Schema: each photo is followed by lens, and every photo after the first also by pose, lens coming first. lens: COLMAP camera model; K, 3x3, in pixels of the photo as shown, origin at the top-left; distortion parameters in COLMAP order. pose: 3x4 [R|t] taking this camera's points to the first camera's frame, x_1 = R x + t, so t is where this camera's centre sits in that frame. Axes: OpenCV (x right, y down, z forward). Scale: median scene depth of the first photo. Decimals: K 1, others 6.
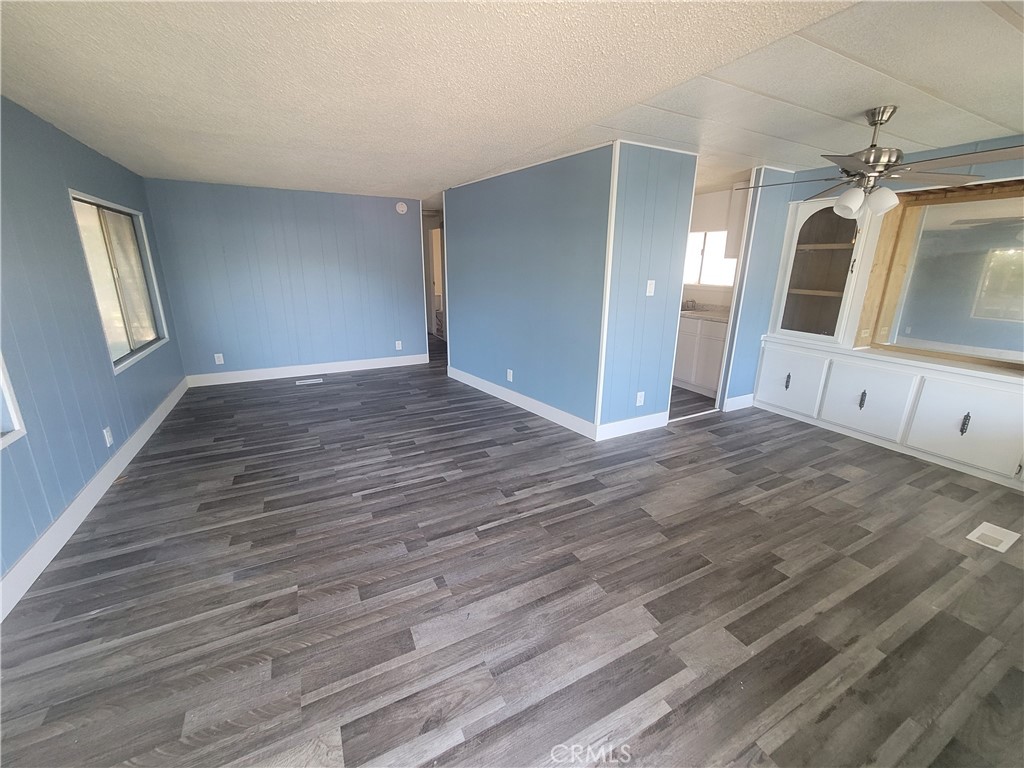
lens RADIAL K [[417.4, 0, 515.3], [0, 417.4, 379.9], [0, 0, 1]] dist [0.000171, 0.000224]
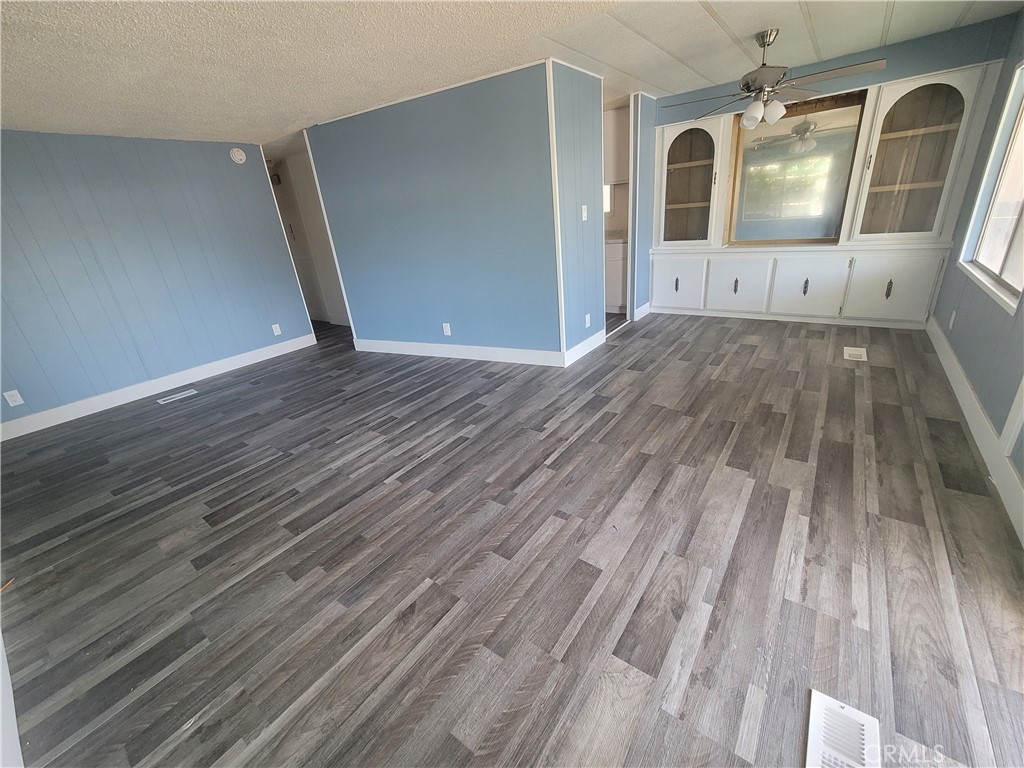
lens RADIAL K [[417.4, 0, 515.3], [0, 417.4, 379.9], [0, 0, 1]] dist [0.000171, 0.000224]
pose [[0.894958, -0.250763, 0.369009, -0.382371], [0.215722, 0.967205, 0.134083, 0.010447], [-0.390531, -0.040395, 0.919703, 0.096379]]
